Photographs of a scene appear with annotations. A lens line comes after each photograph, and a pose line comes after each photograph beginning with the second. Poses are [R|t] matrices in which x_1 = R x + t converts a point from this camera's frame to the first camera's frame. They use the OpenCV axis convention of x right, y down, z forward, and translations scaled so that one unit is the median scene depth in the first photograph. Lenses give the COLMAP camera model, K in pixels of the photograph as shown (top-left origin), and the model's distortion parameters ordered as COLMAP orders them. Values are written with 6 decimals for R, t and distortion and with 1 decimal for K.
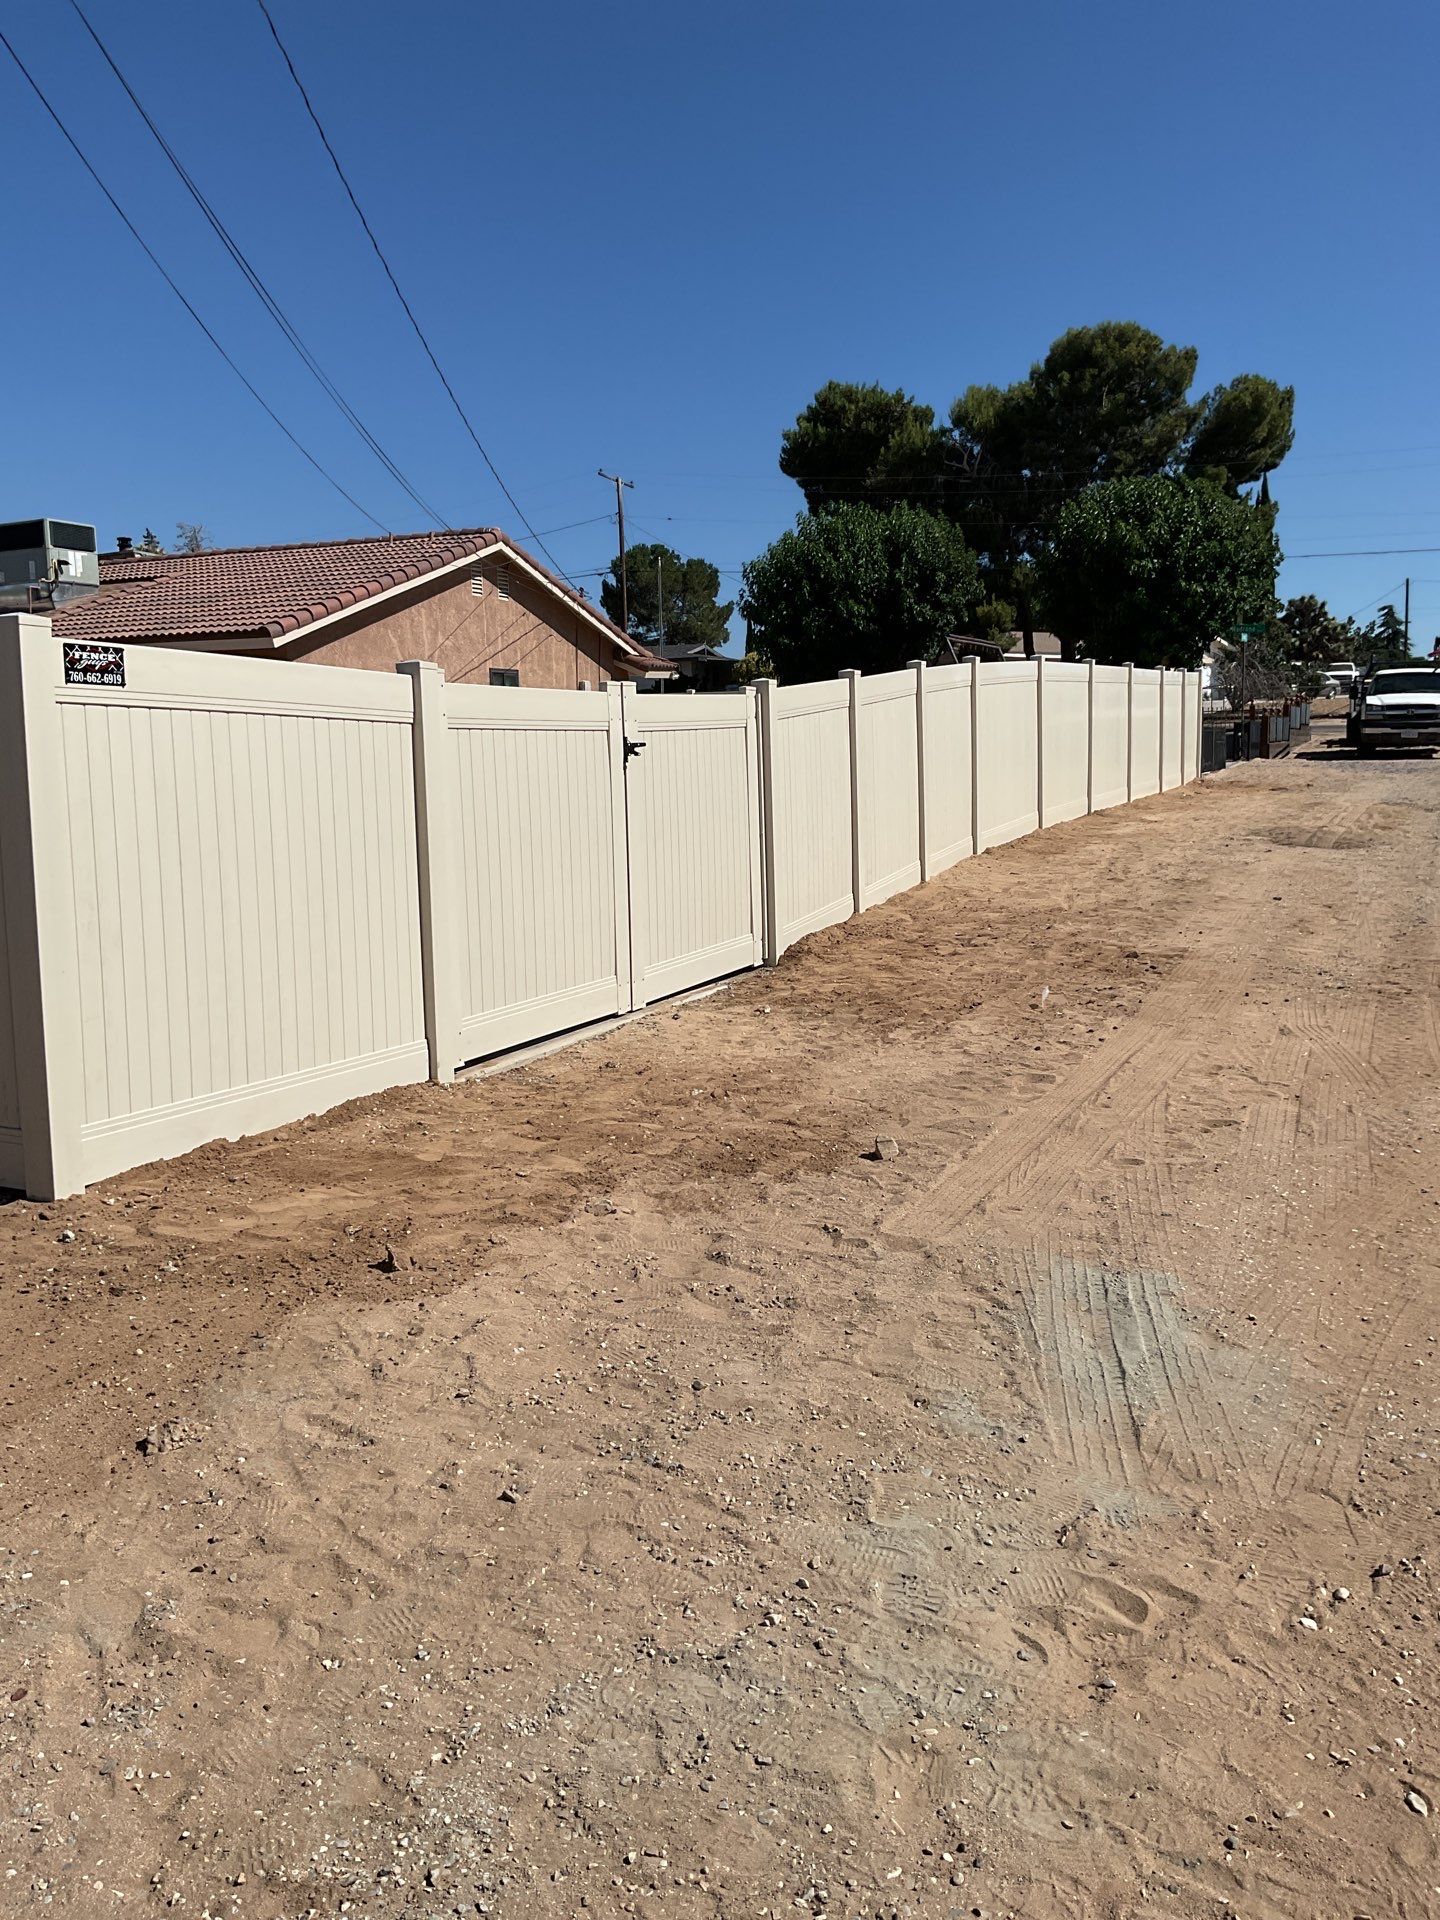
lens RADIAL K [[1591.6, 0, 723.1], [0, 1591.6, 945.1], [0, 0, 1]] dist [0.071190, -0.116452]
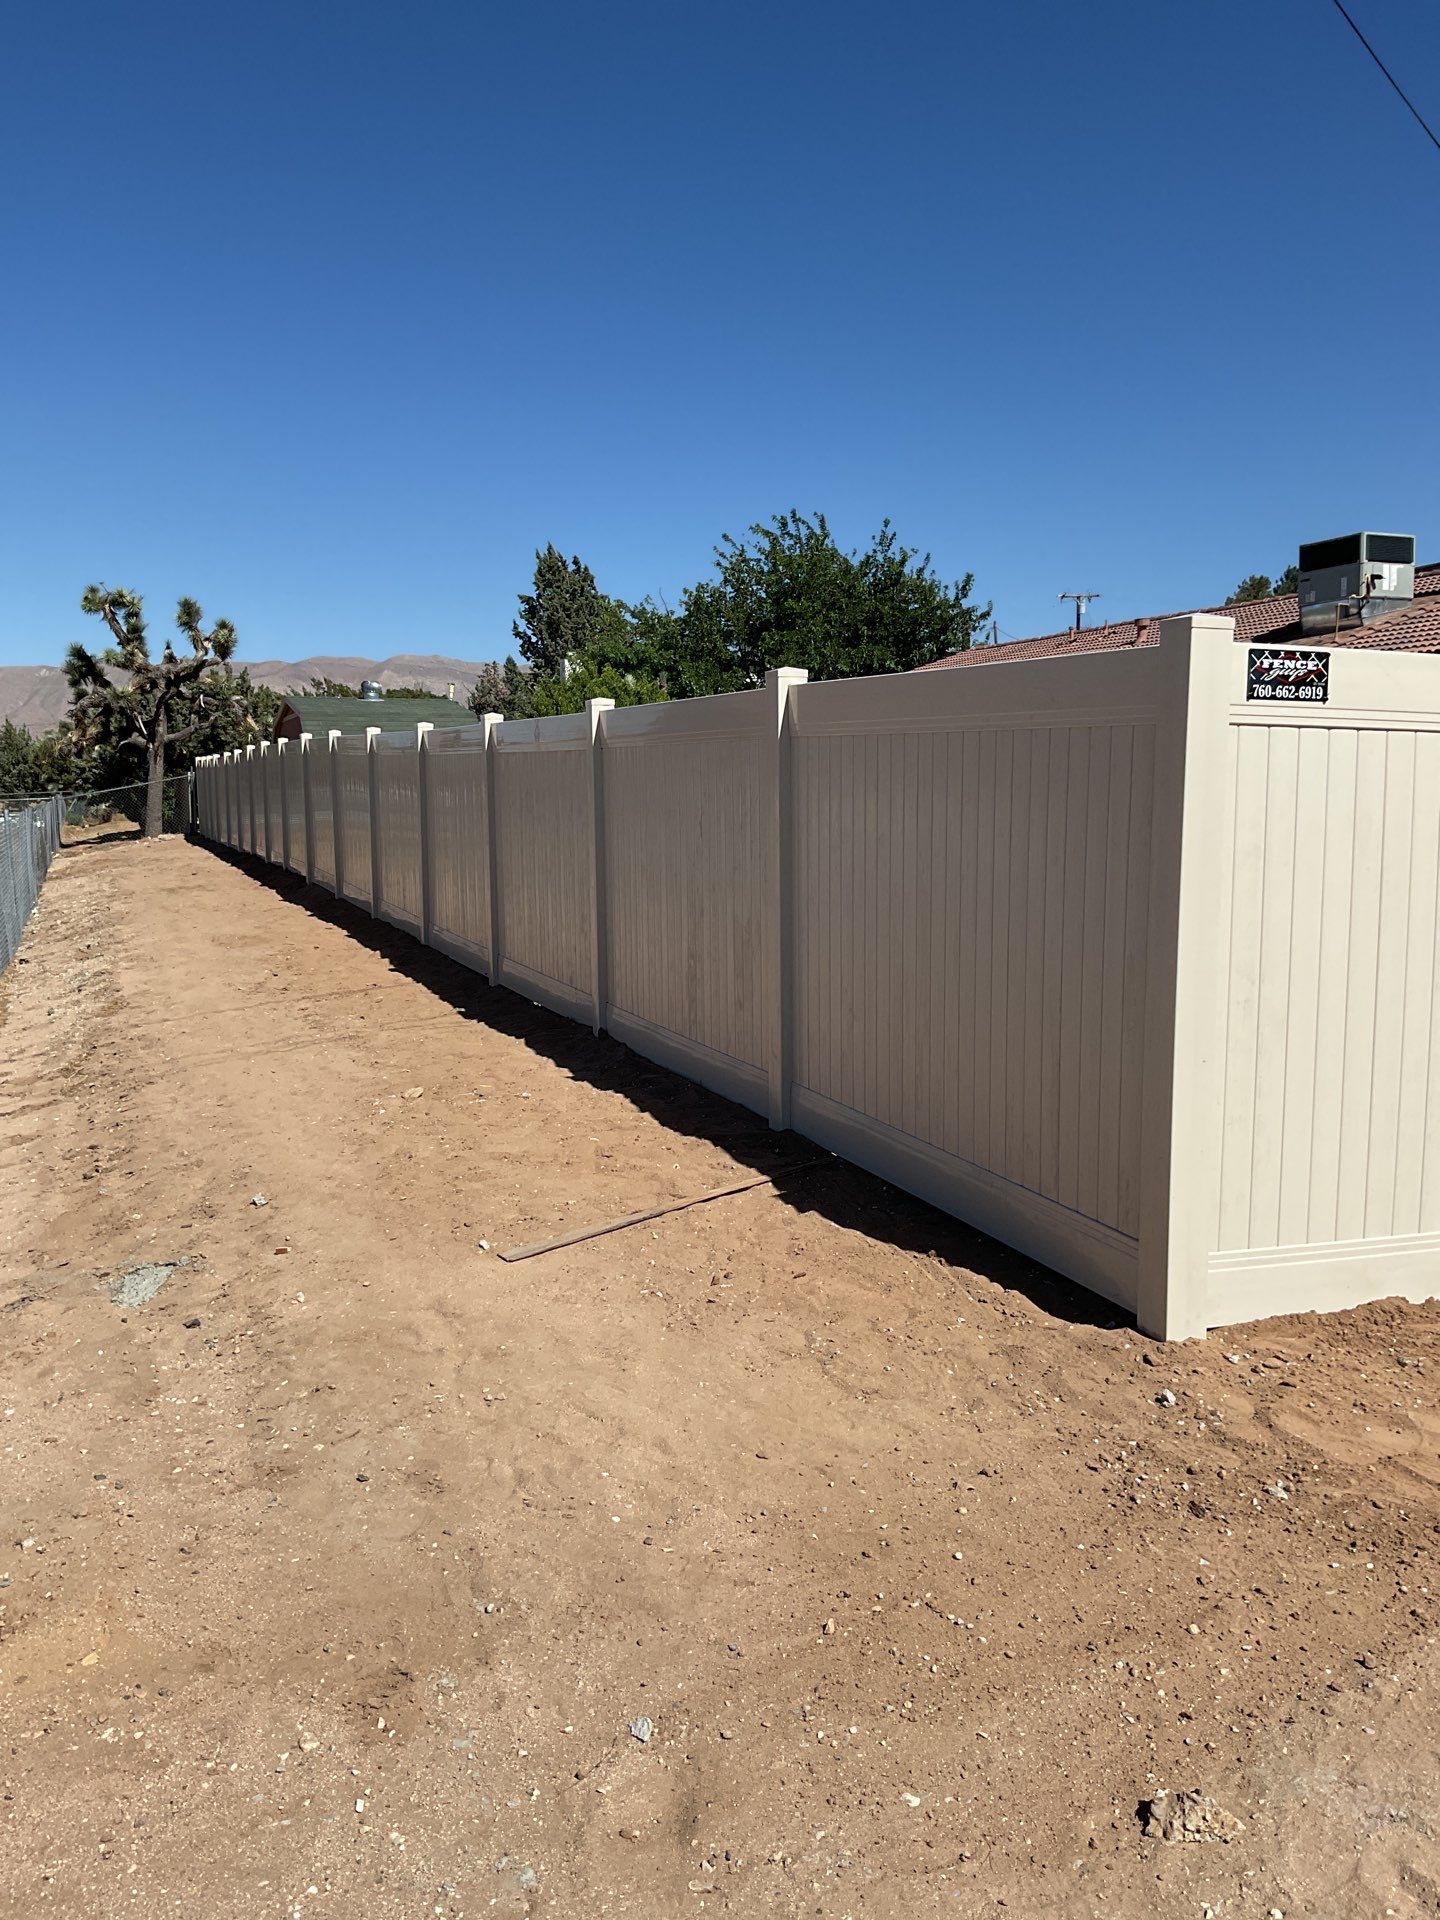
lens RADIAL K [[1591.6, 0, 727.6], [0, 1591.6, 948.3], [0, 0, 1]] dist [0.071190, -0.116452]
pose [[0.716346, 0.087987, -0.692176, -0.033798], [-0.095623, 0.995037, 0.027523, -0.037726], [0.691162, 0.046472, 0.721204, 0.255357]]
